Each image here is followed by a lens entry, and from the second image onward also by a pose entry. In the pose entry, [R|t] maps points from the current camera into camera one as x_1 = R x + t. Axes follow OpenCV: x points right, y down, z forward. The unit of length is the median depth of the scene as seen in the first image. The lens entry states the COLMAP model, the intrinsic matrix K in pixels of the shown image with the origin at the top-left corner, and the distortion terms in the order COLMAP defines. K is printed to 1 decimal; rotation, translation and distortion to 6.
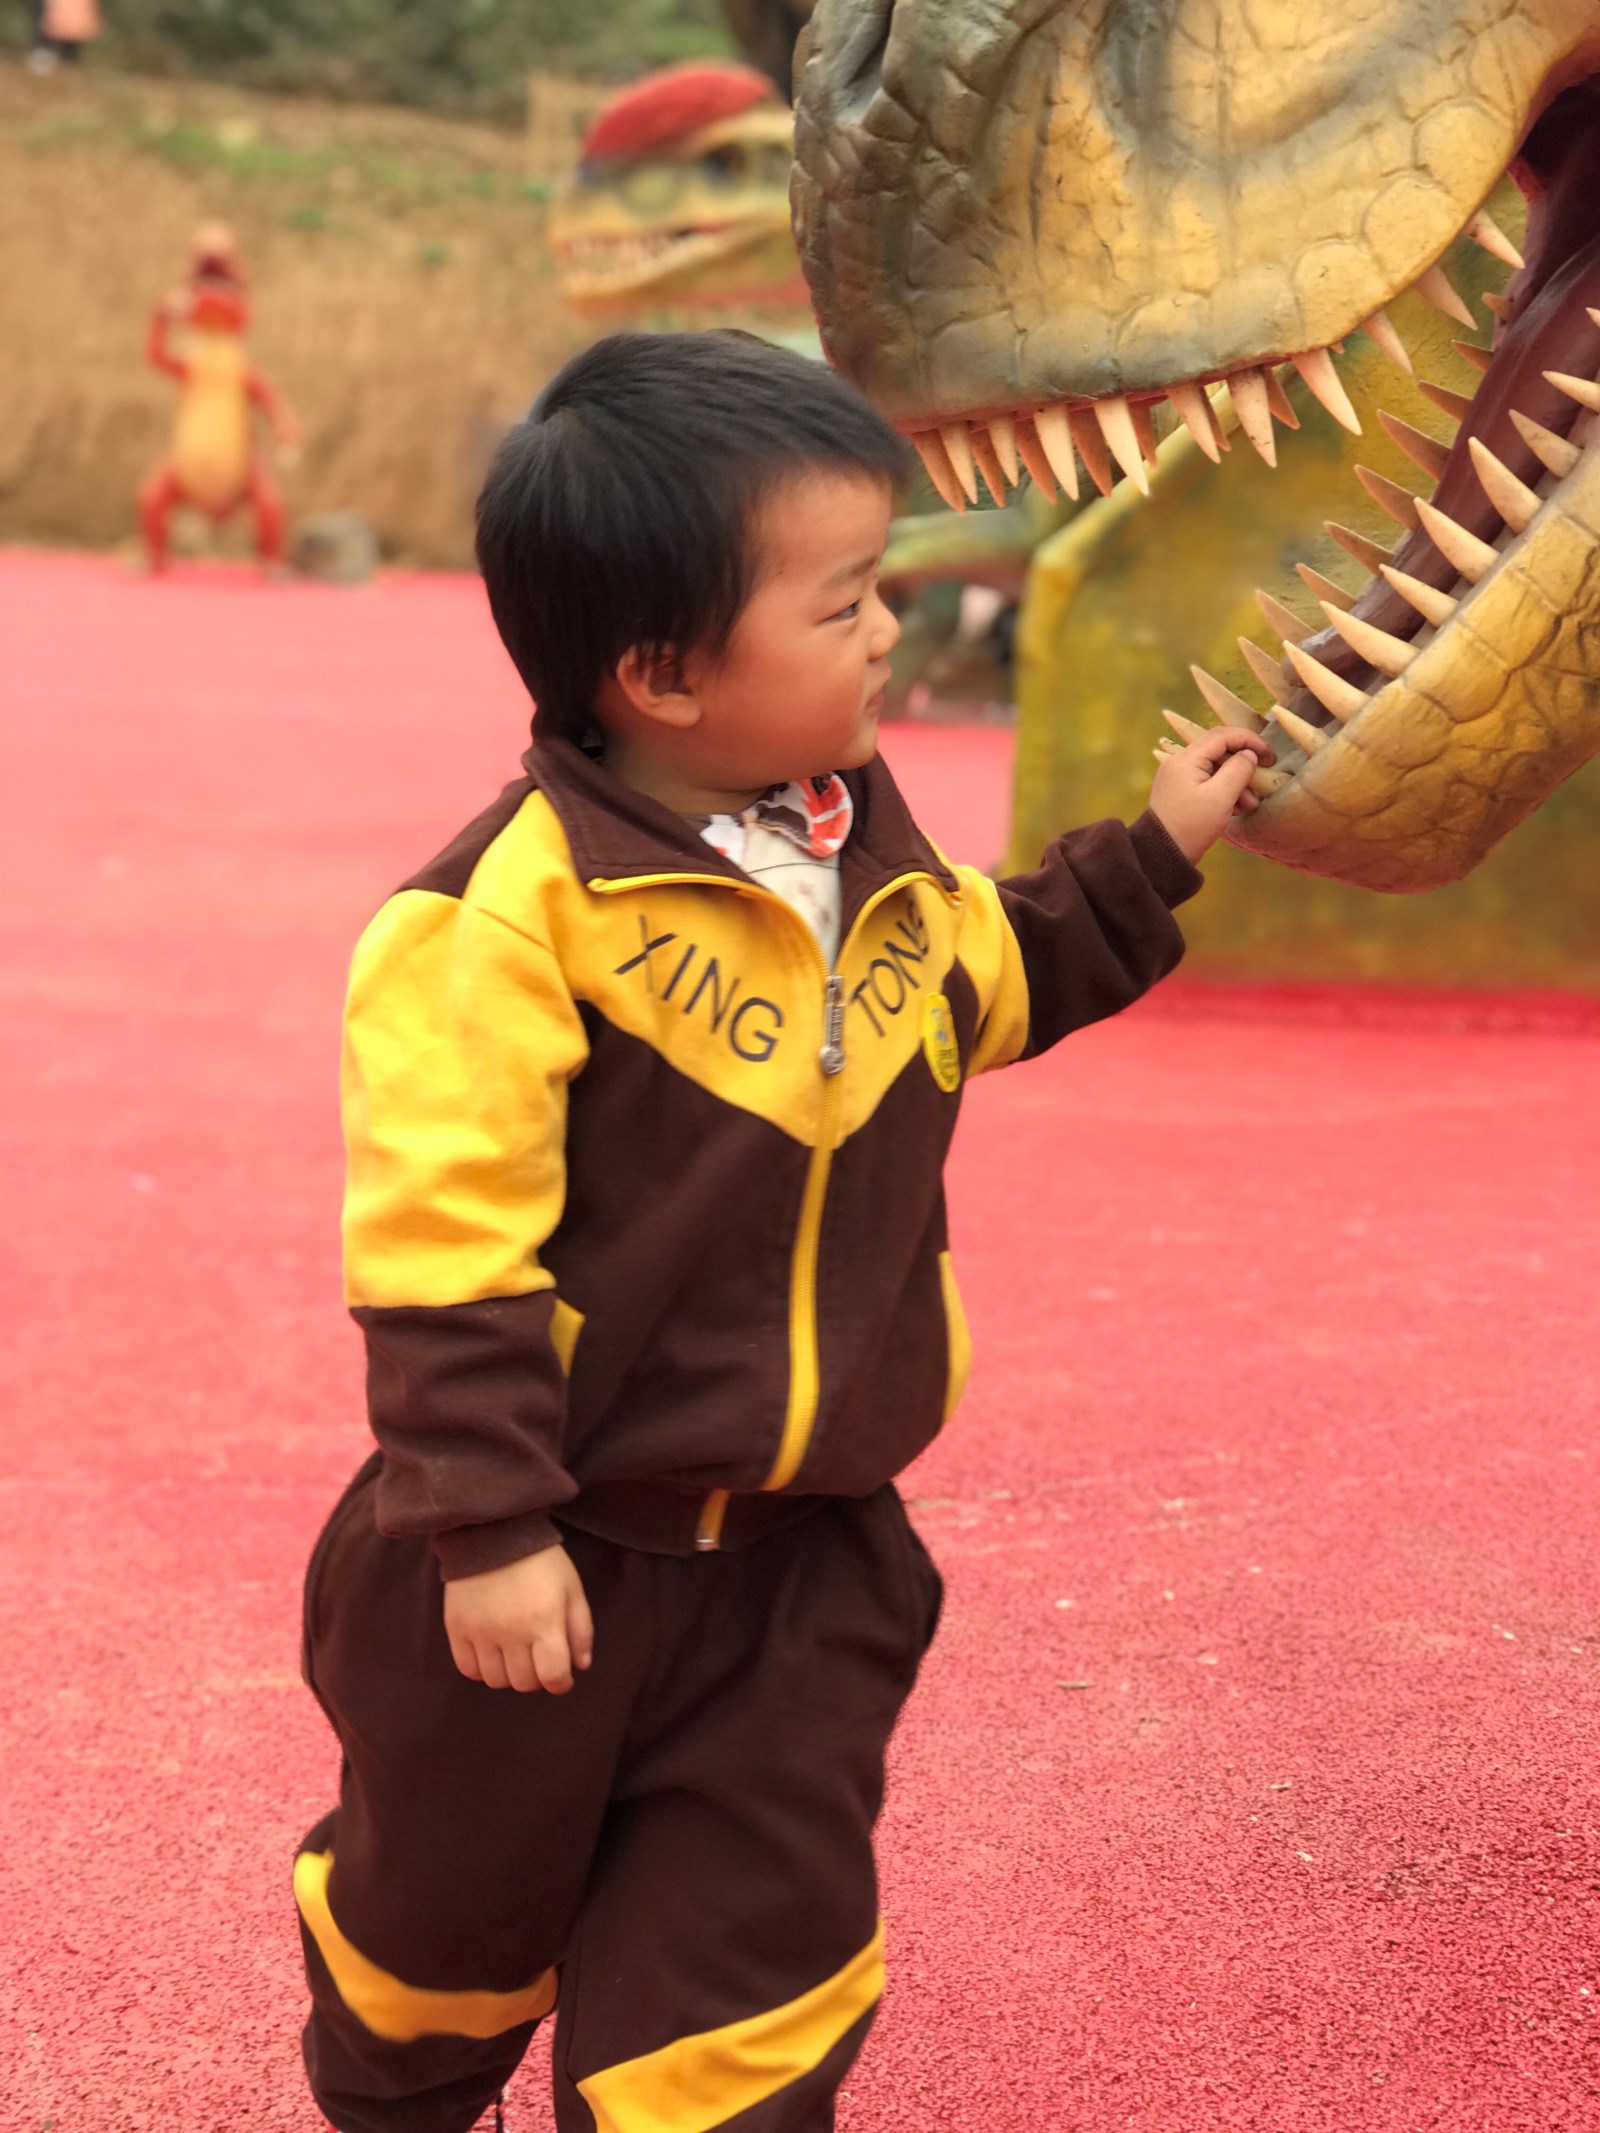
lens RADIAL K [[3474.0, 0, 809.0], [0, 3474.0, 1076.5], [0, 0, 1]] dist [0.087886, 0.000000]
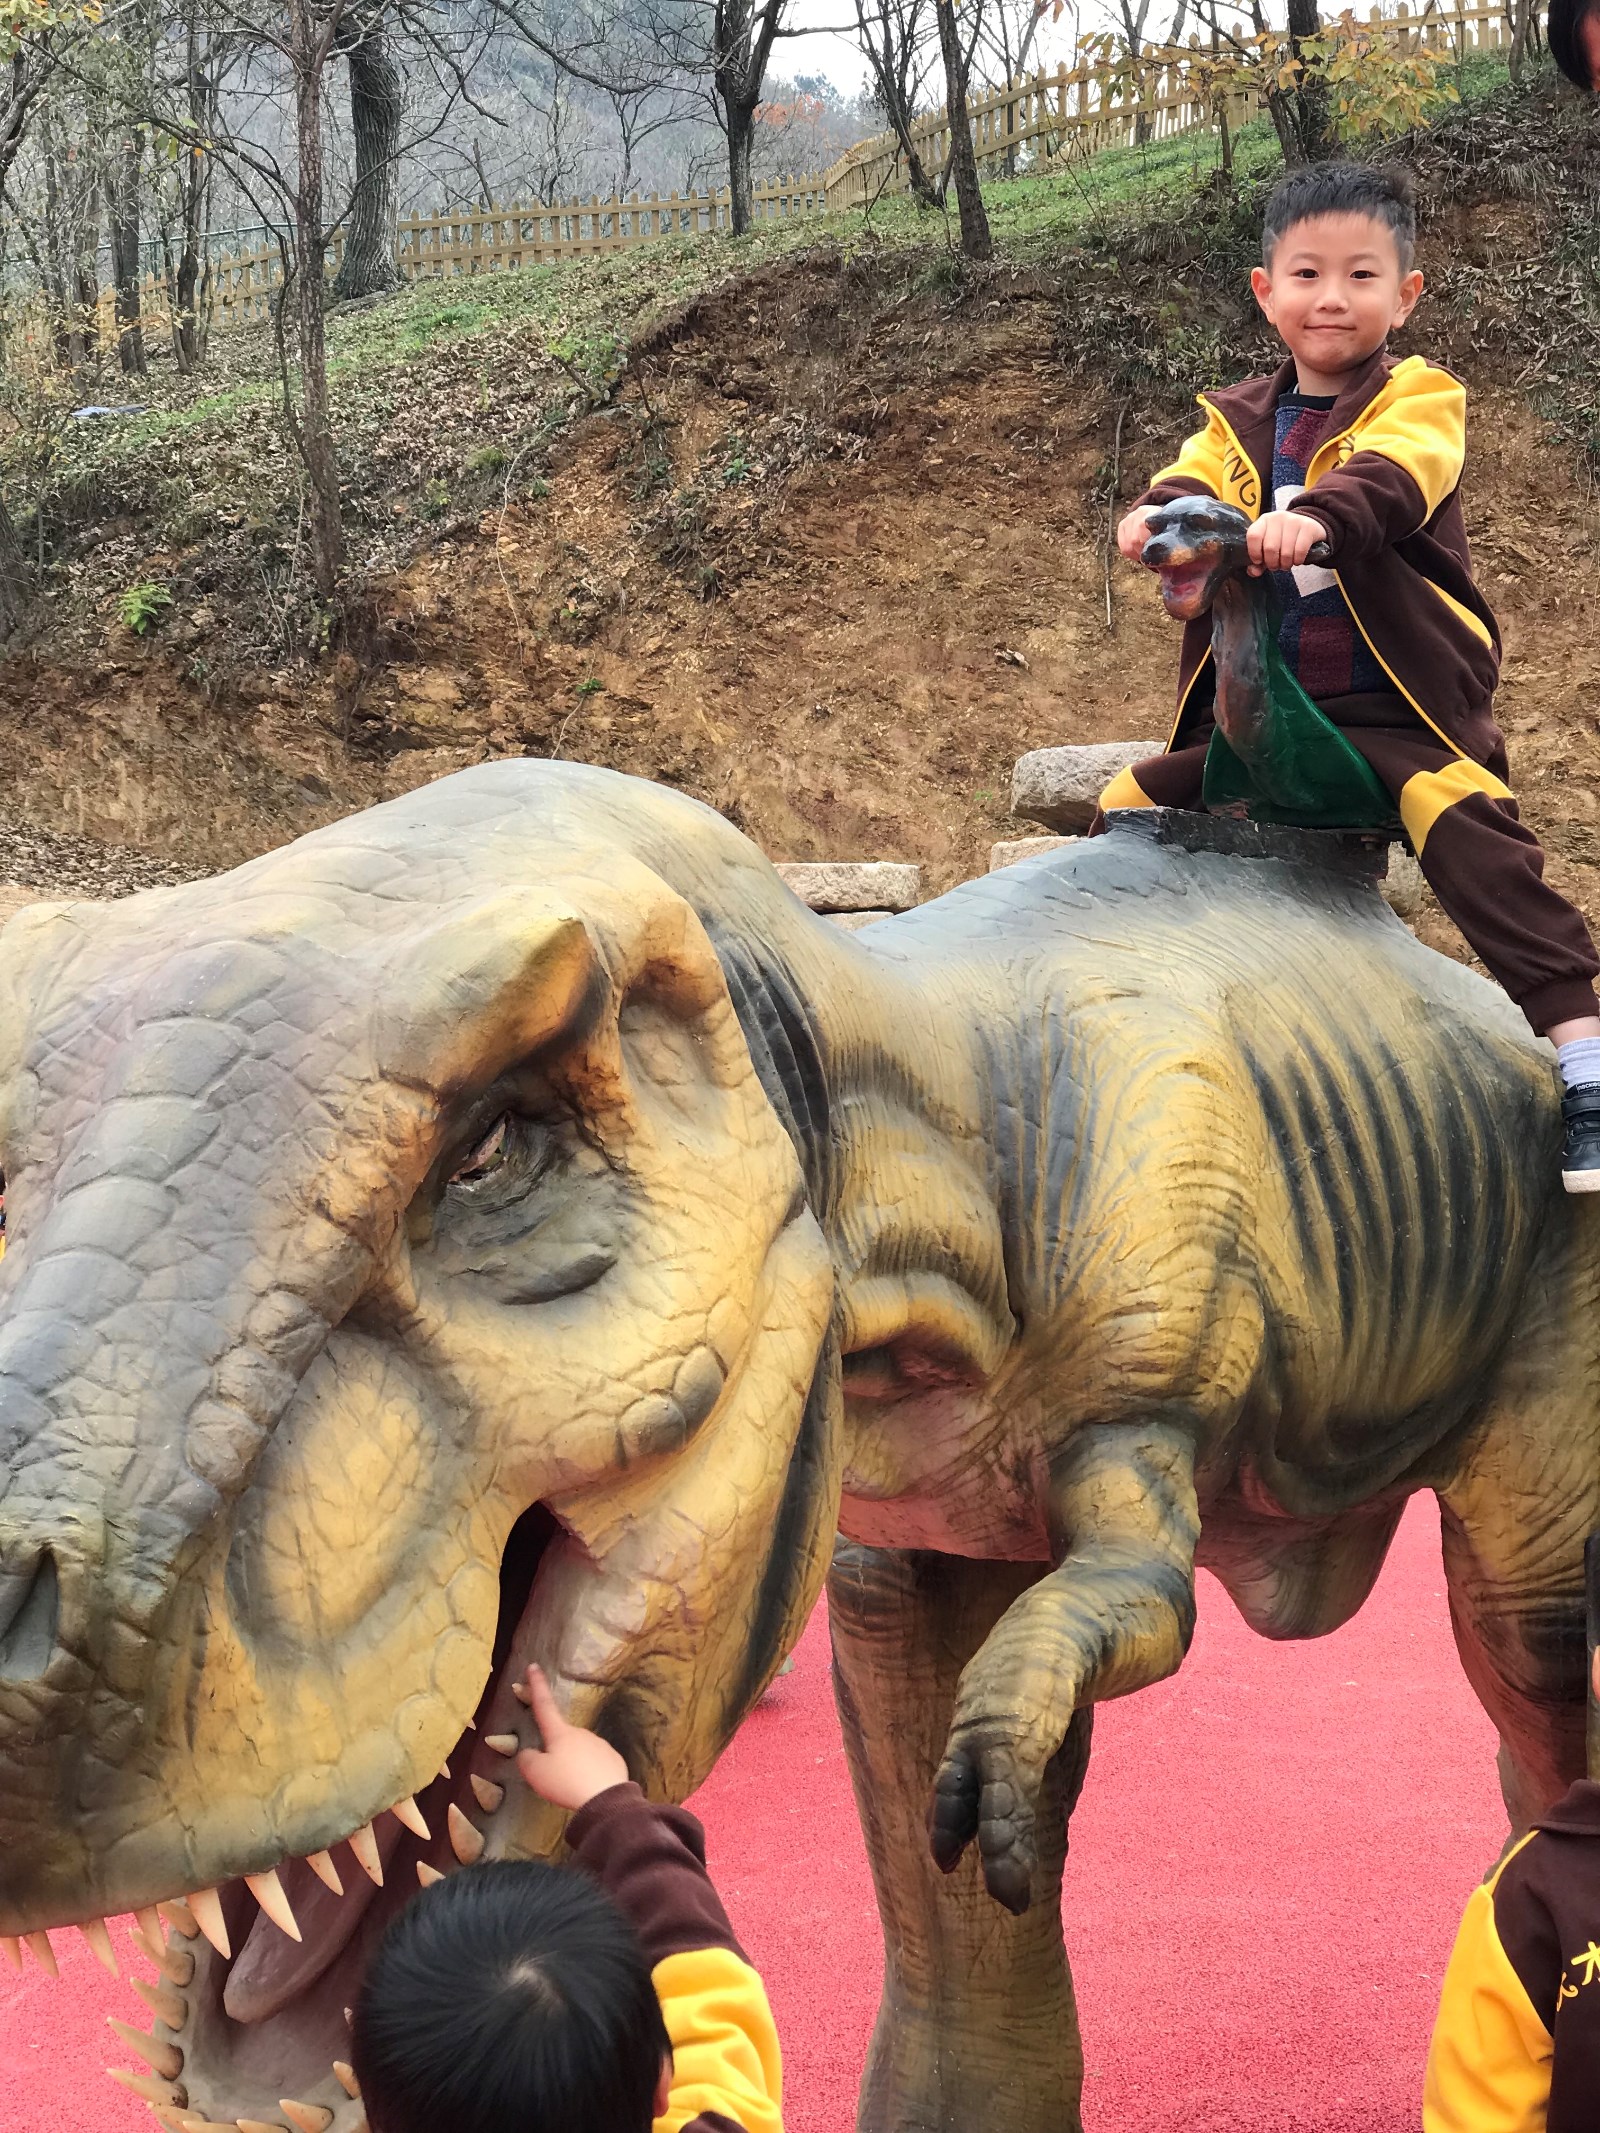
lens RADIAL K [[3474.0, 0, 785.9], [0, 3474.0, 1031.1], [0, 0, 1]] dist [0.087886, 0.000000]
pose [[0.559316, -0.100804, 0.822803, -0.734686], [0.186926, 0.982351, -0.006716, -0.425775], [-0.807604, 0.157560, 0.568288, 0.173294]]
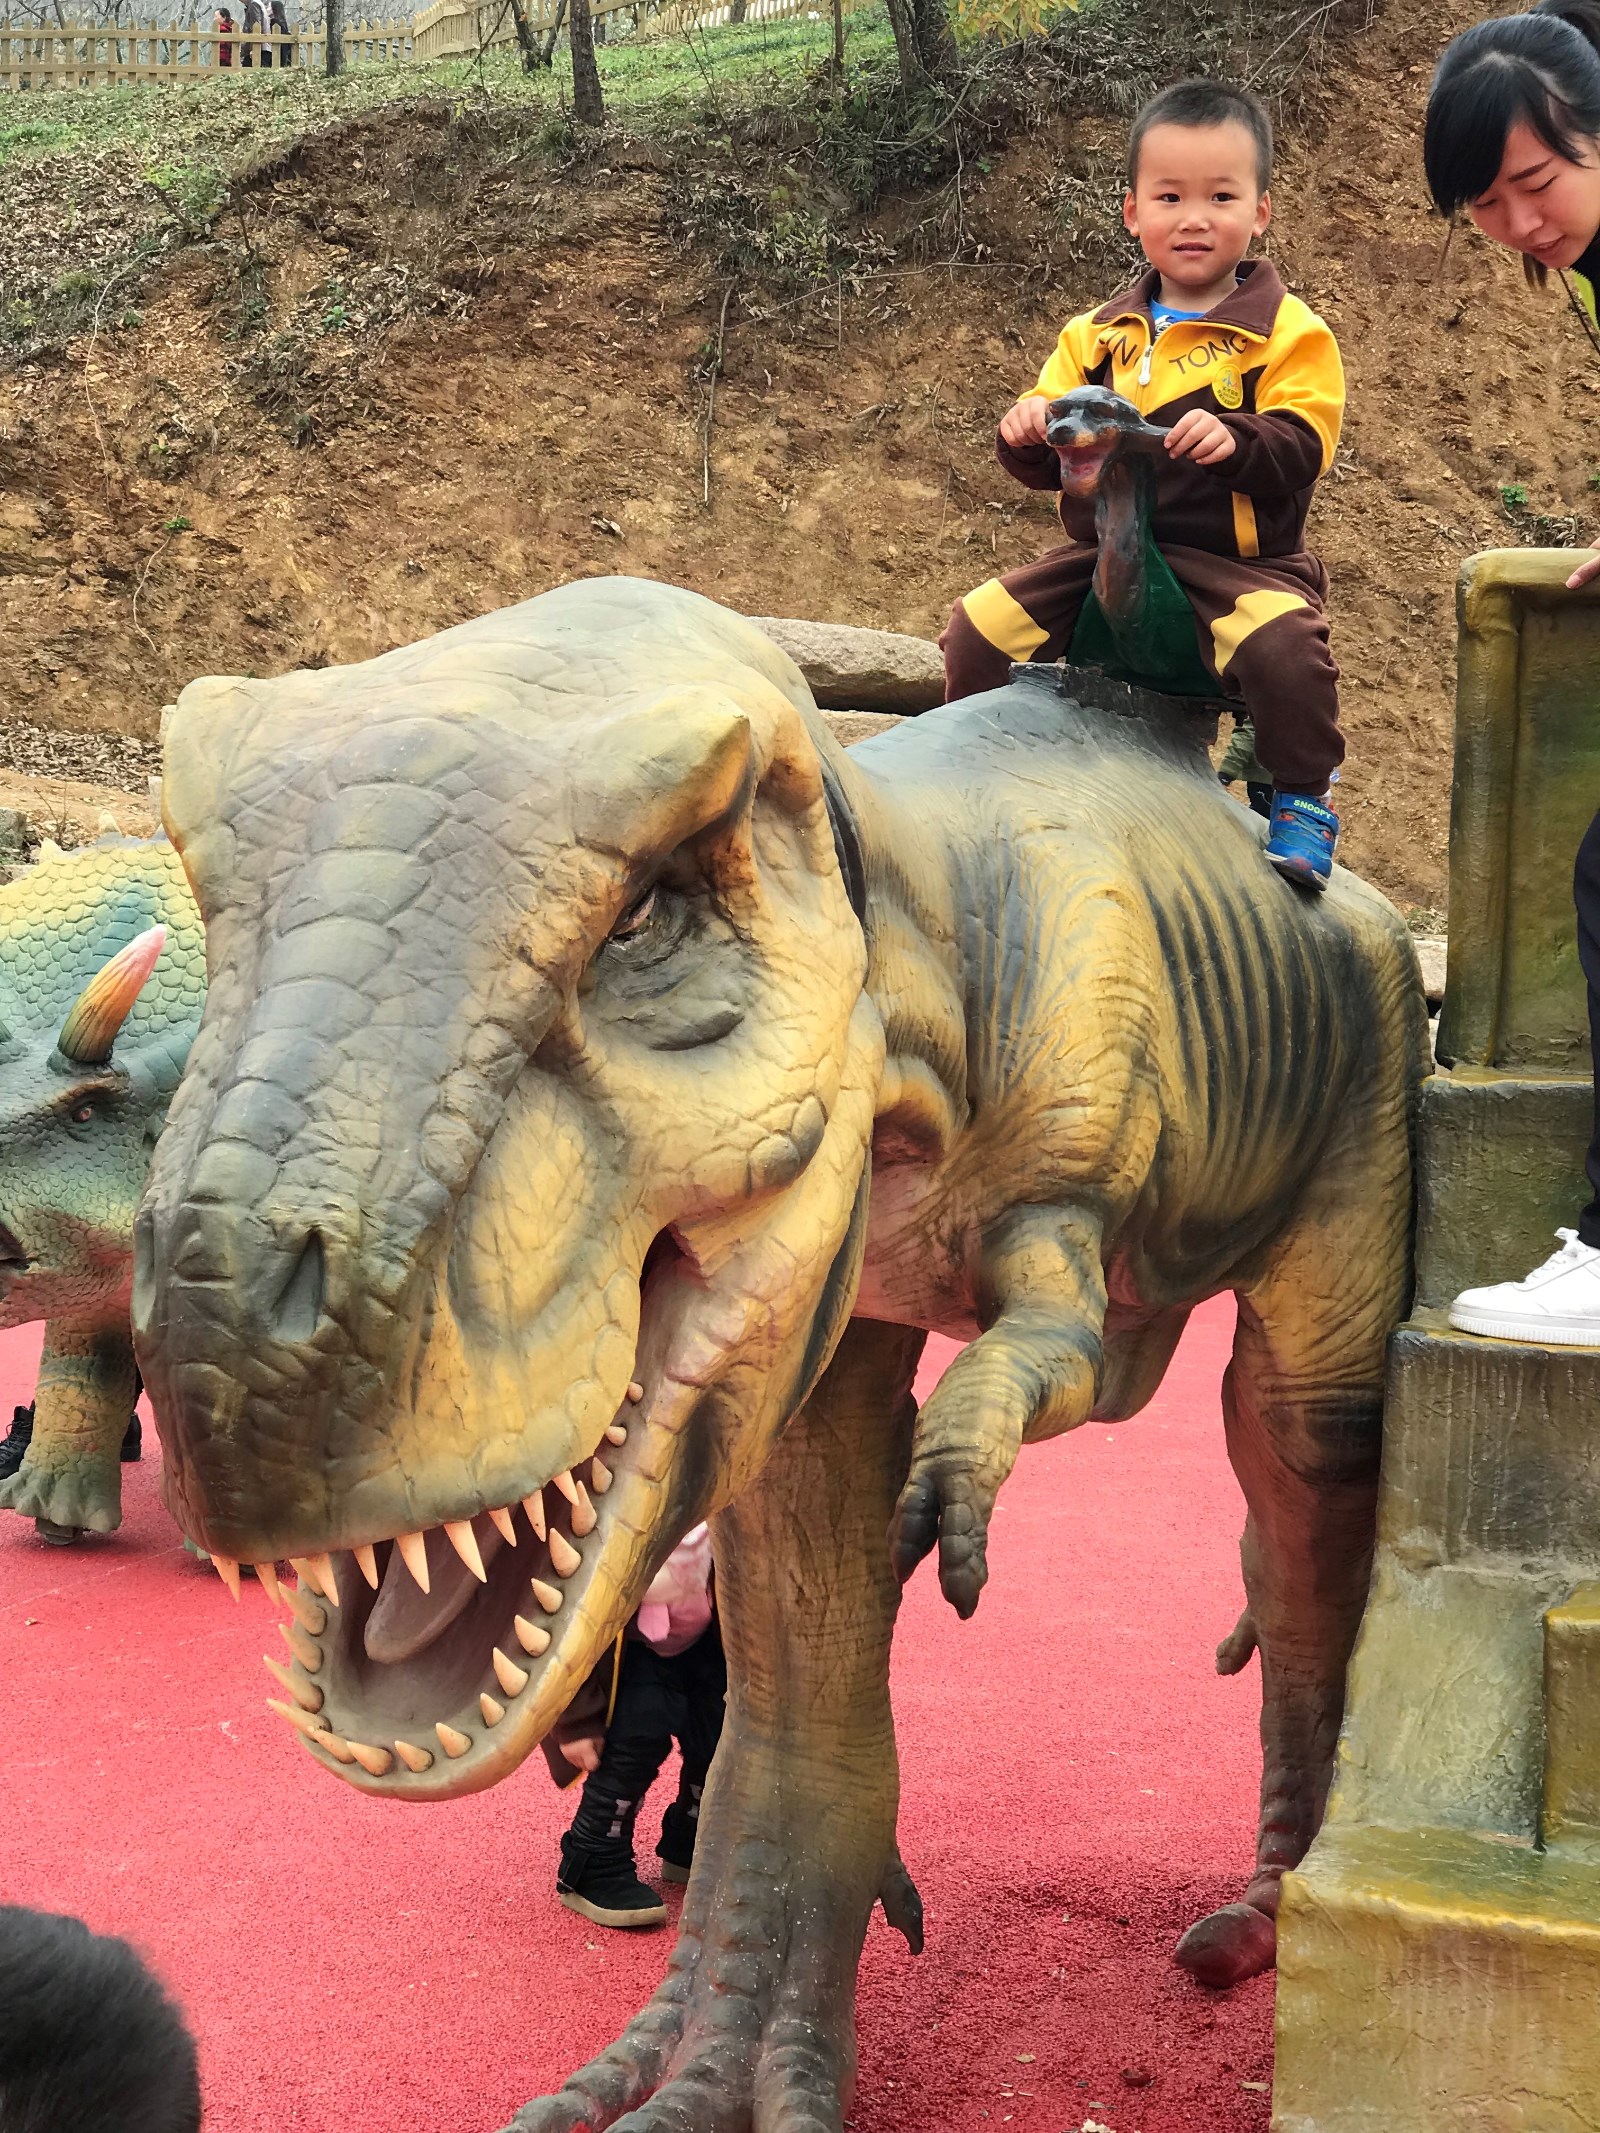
lens RADIAL K [[3474.0, 0, 785.3], [0, 3474.0, 1036.4], [0, 0, 1]] dist [0.087886, 0.000000]
pose [[0.444769, -0.106517, 0.889289, -1.017696], [0.131261, 0.989934, 0.052923, -0.430793], [-0.885975, 0.093191, 0.454273, 0.279561]]
